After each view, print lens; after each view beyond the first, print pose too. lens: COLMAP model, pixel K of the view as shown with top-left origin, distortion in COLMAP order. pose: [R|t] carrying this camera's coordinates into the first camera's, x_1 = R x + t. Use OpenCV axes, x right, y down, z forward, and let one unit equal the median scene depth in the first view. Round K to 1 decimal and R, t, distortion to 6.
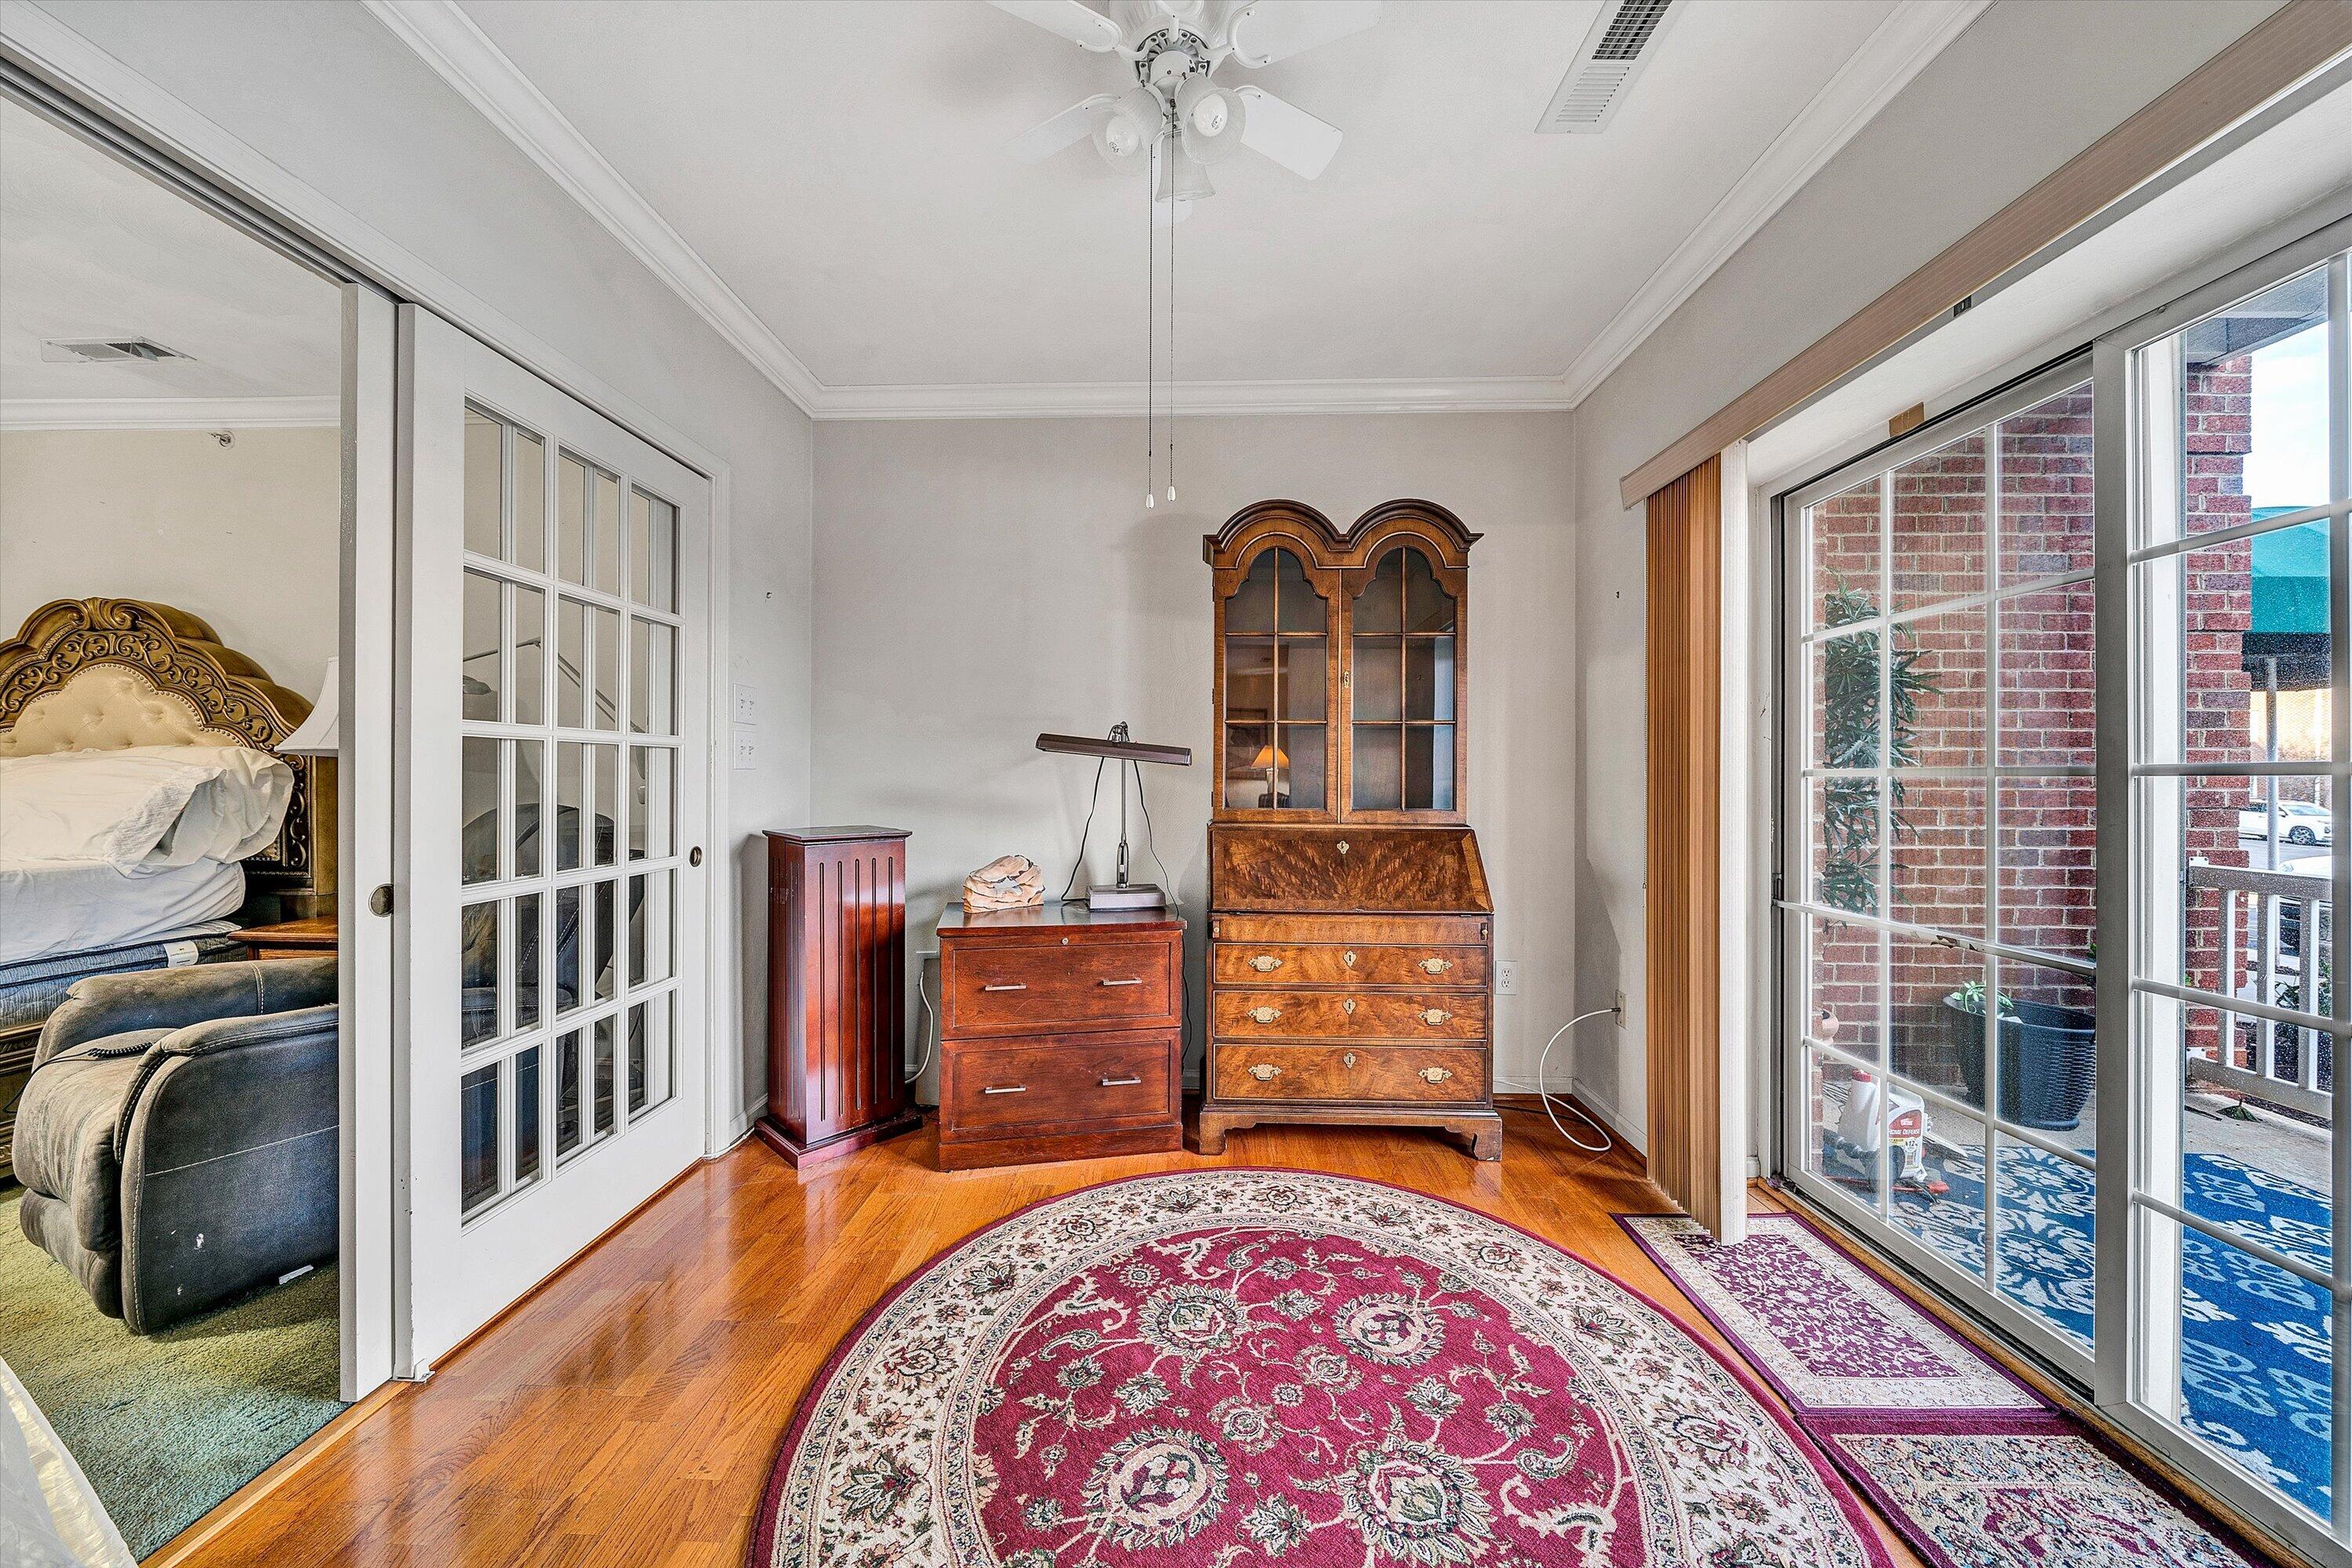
lens RADIAL K [[821.0, 0, 1172.9], [0, 821.0, 781.2], [0, 0, 1]] dist [-0.006533, -0.000011]
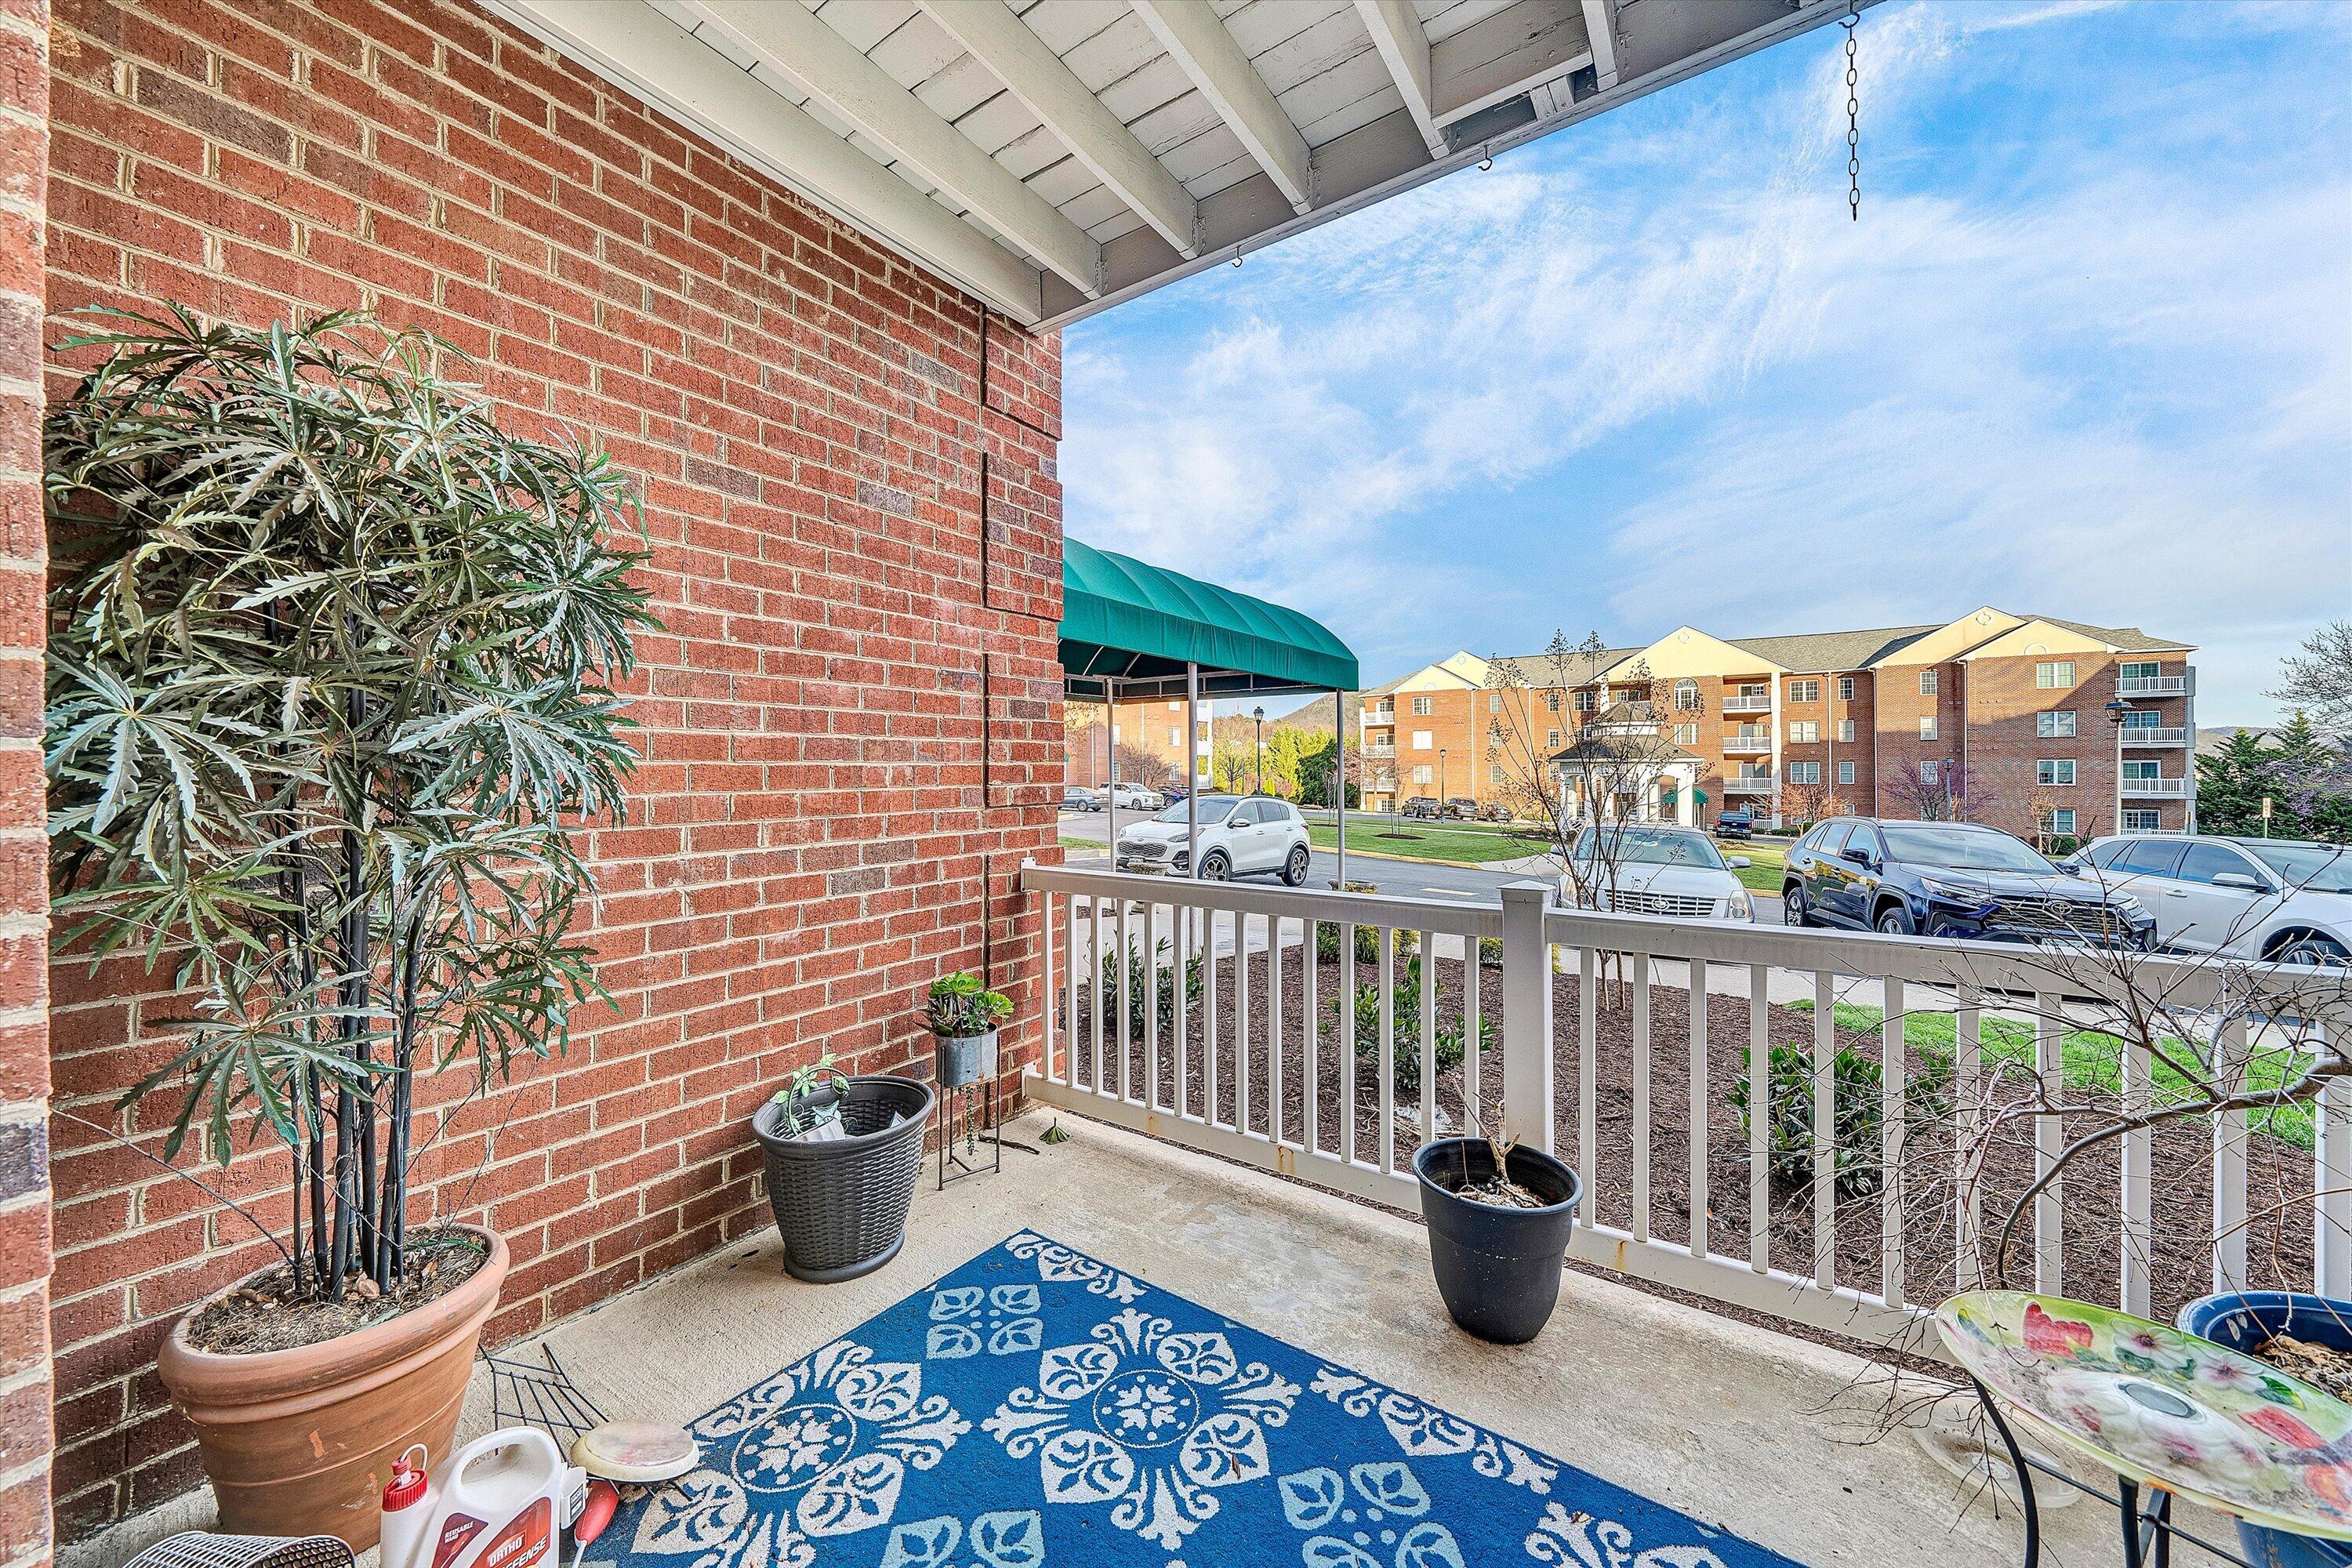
lens RADIAL K [[821.0, 0, 1180.1], [0, 821.0, 773.0], [0, 0, 1]] dist [-0.006533, -0.000011]
pose [[0.537505, -0.011218, 0.843186, 0.553857], [0.011070, 0.999919, 0.006247, -0.007442], [-0.843188, 0.005977, 0.537586, 0.341114]]
